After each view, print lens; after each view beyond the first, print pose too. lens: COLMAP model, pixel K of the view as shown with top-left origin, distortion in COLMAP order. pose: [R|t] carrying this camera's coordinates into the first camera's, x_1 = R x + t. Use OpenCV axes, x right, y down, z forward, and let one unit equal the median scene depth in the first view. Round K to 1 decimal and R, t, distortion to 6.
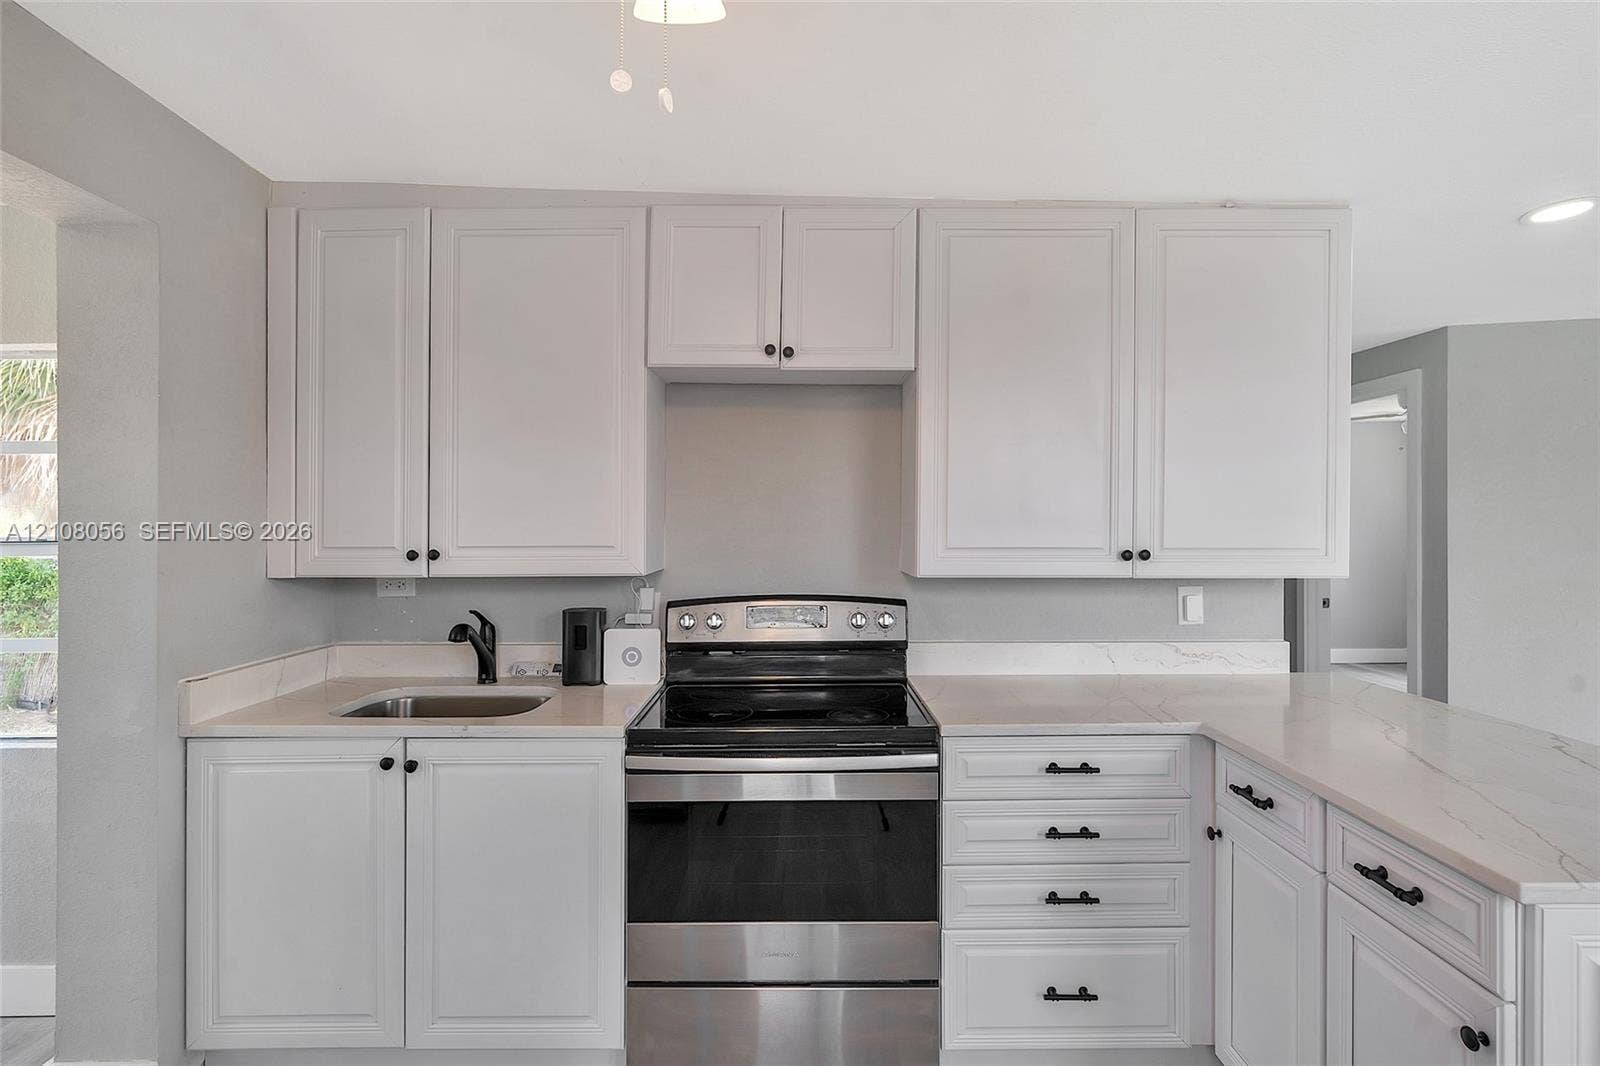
lens RADIAL K [[763.2, 0, 804.3], [0, 763.2, 524.9], [0, 0, 1]] dist [-0.001061, -0.000783]
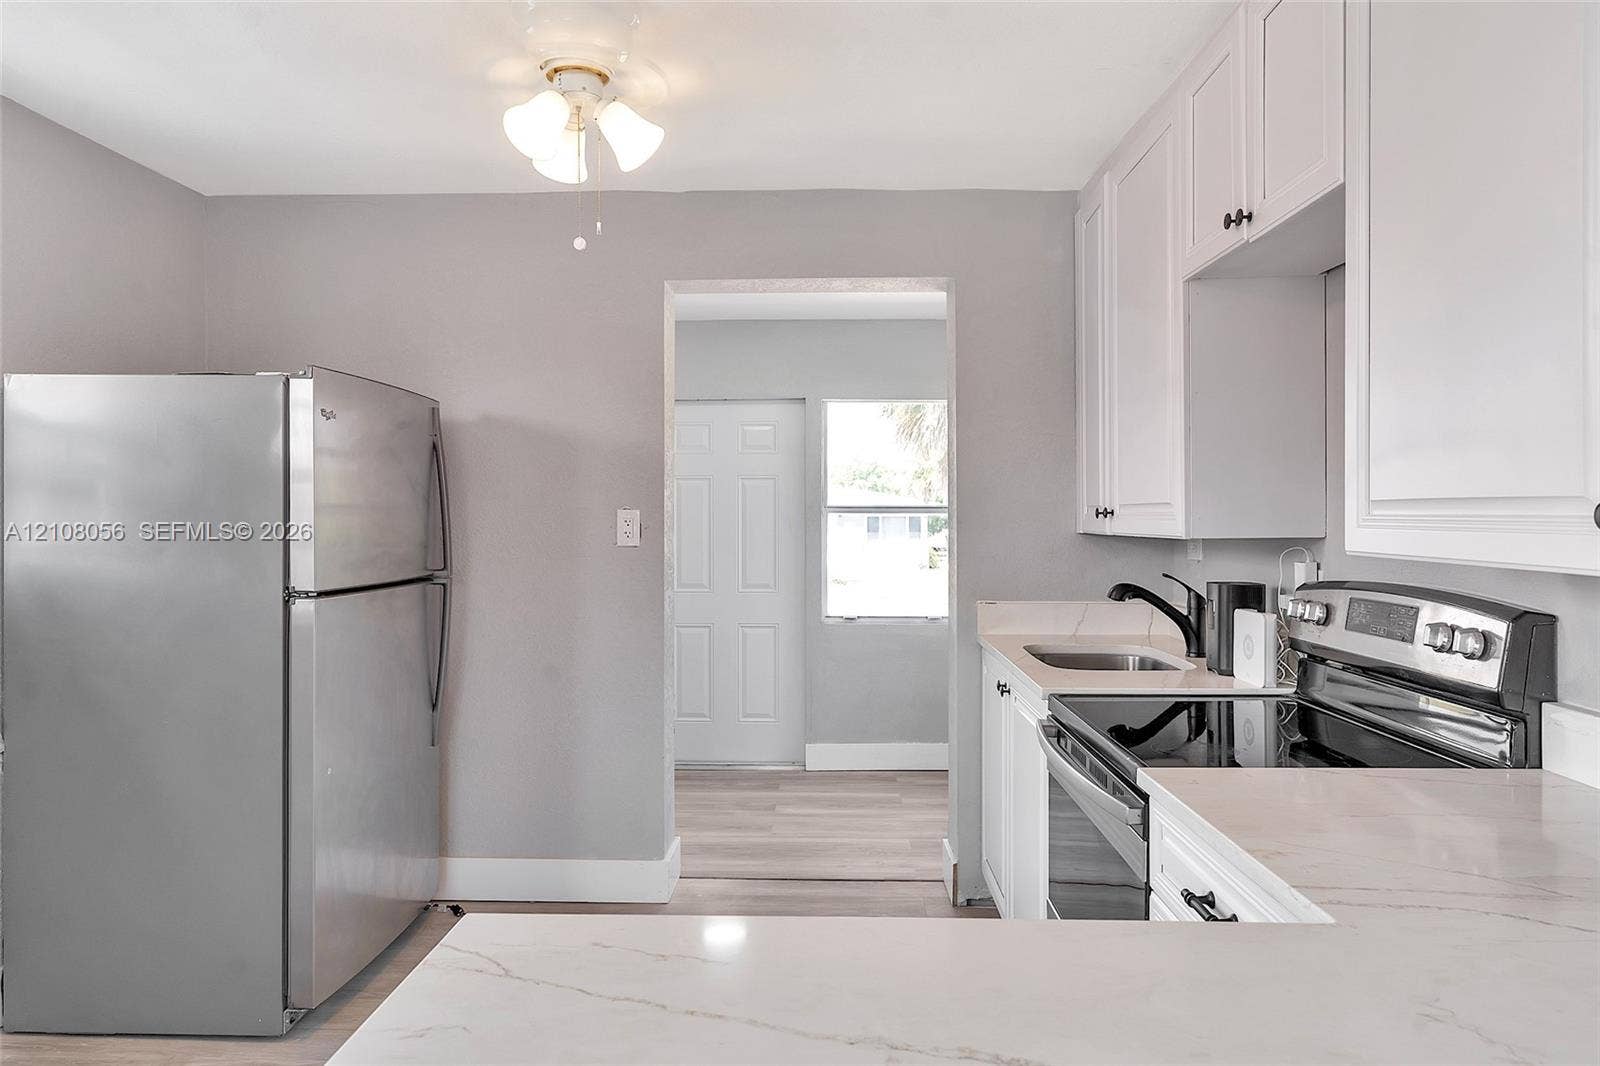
lens RADIAL K [[1089.4, 0, 802.2], [0, 1089.4, 520.2], [0, 0, 1]] dist [-0.000510, -0.001227]
pose [[-0.032398, 0.007168, -0.999449, 0.952636], [0.008391, 0.999941, 0.006899, 0.035541], [0.999440, -0.008163, -0.032457, 0.625909]]
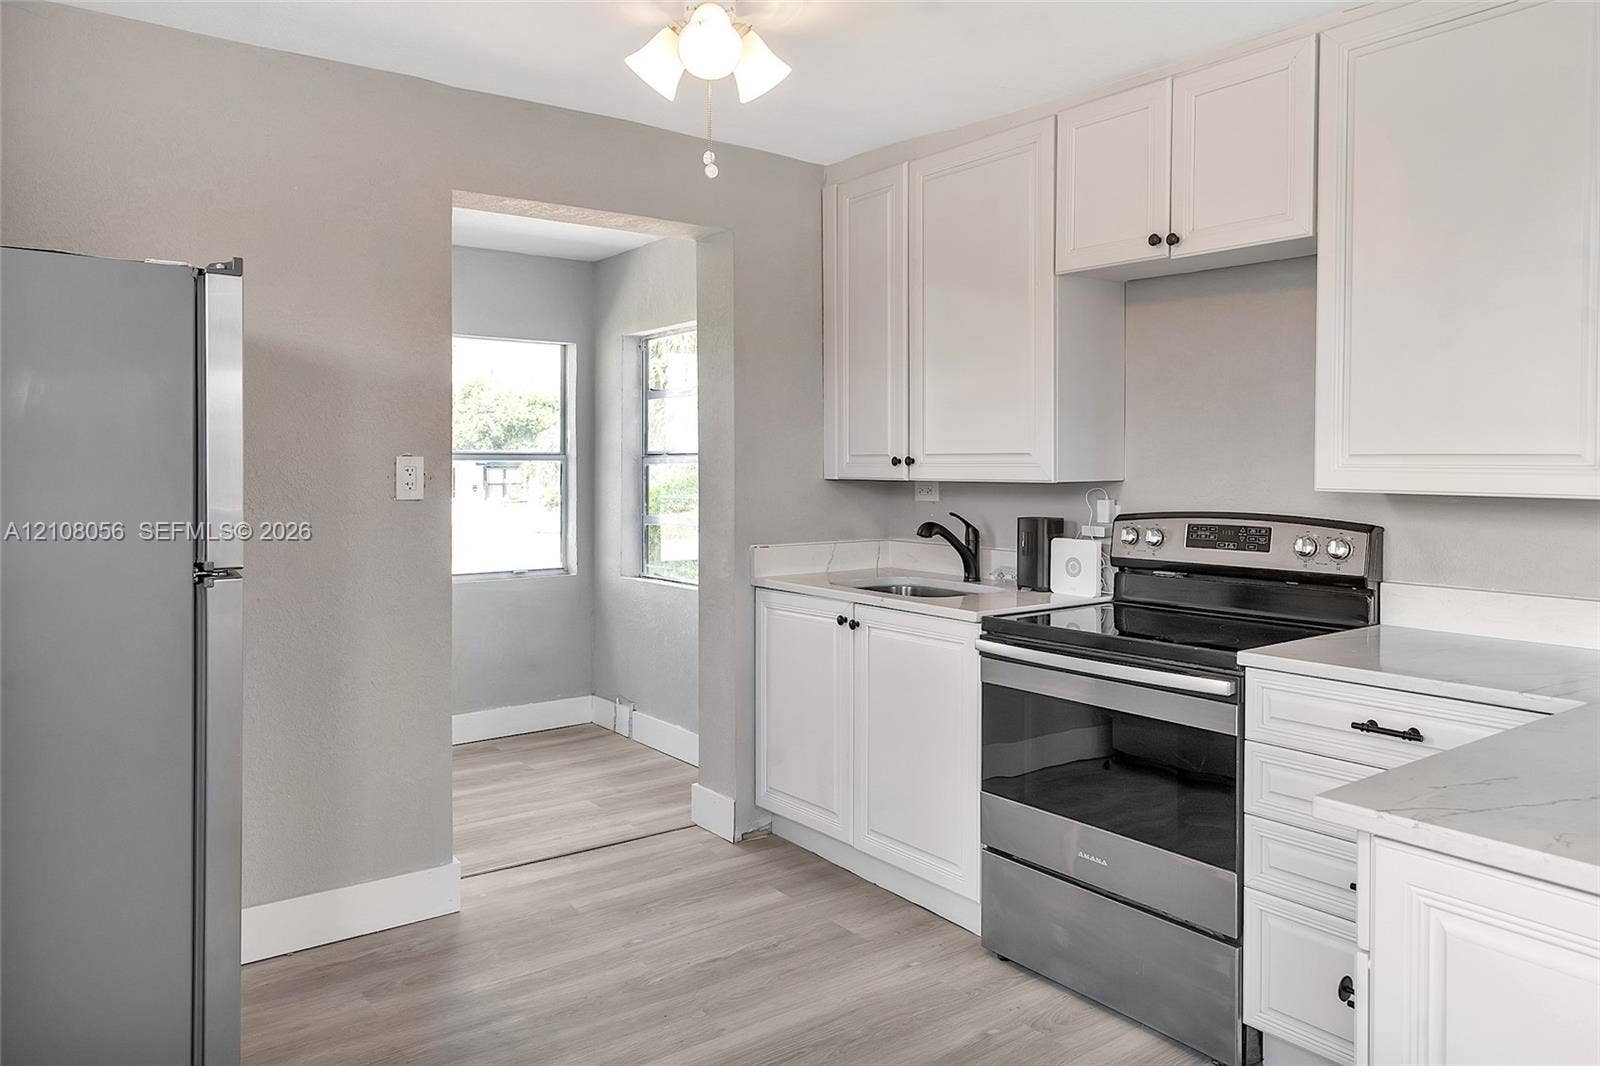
lens RADIAL K [[1138.8, 0, 842.8], [0, 1138.8, 474.3], [0, 0, 1]] dist [0.004350, -0.000087]
pose [[0.619322, 0.012742, -0.785034, 0.792766], [0.002794, 0.999826, 0.018432, 0.026722], [0.785132, -0.013609, 0.619179, -0.149945]]
